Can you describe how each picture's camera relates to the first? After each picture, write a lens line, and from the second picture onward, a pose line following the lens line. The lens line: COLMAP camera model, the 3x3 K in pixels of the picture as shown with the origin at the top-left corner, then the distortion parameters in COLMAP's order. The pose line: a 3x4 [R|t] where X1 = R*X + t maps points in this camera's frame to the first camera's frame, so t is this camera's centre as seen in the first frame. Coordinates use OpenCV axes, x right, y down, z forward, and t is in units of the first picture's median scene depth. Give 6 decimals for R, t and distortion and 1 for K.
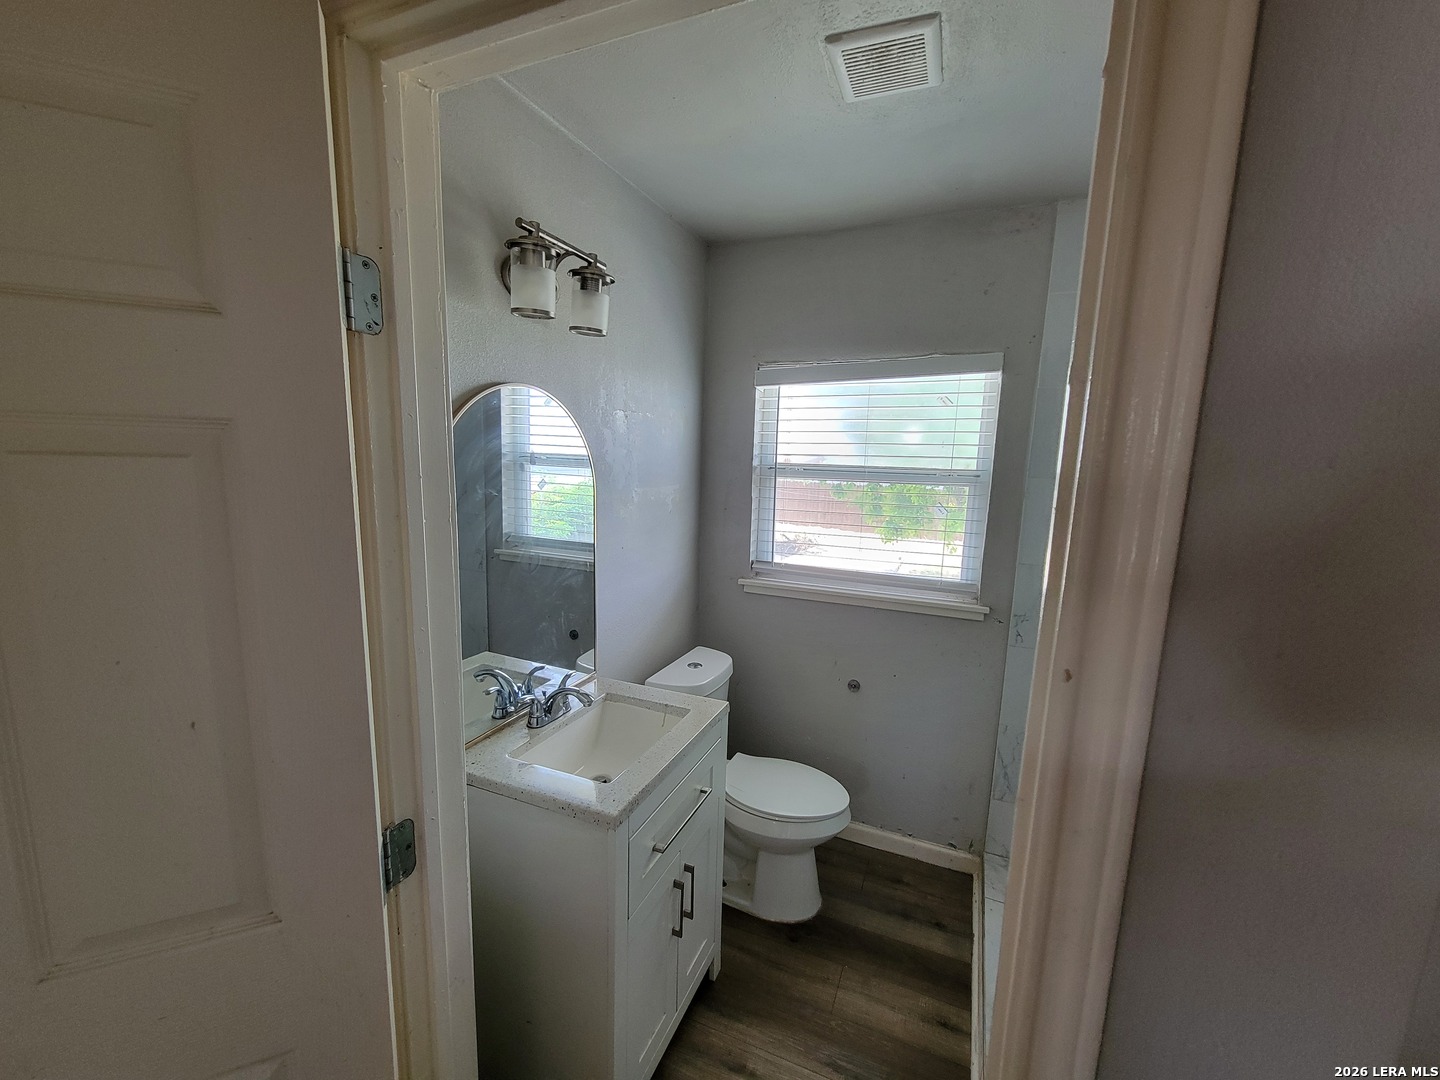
lens RADIAL K [[589.0, 0, 717.1], [0, 589.0, 548.9], [0, 0, 1]] dist [-0.002128, 0.000363]
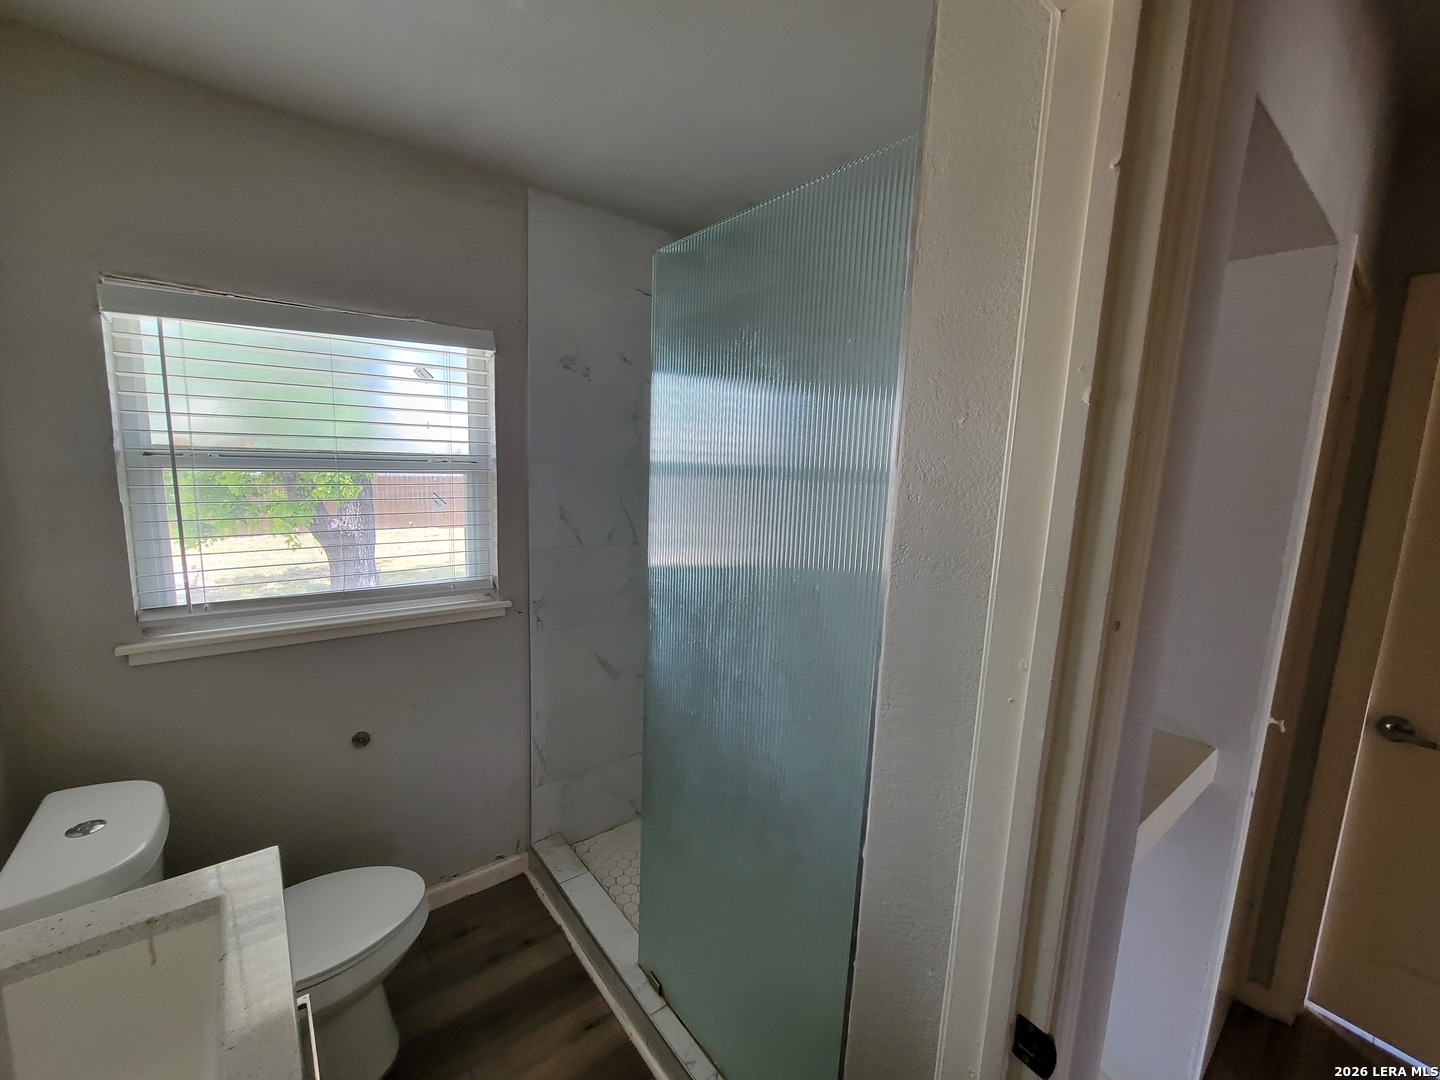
lens RADIAL K [[589.0, 0, 717.1], [0, 589.0, 548.9], [0, 0, 1]] dist [-0.002128, 0.000363]
pose [[0.470795, -0.145824, 0.870108, -0.191889], [0.112787, 0.988101, 0.104572, -0.043111], [-0.875003, 0.048905, 0.481640, 0.231145]]
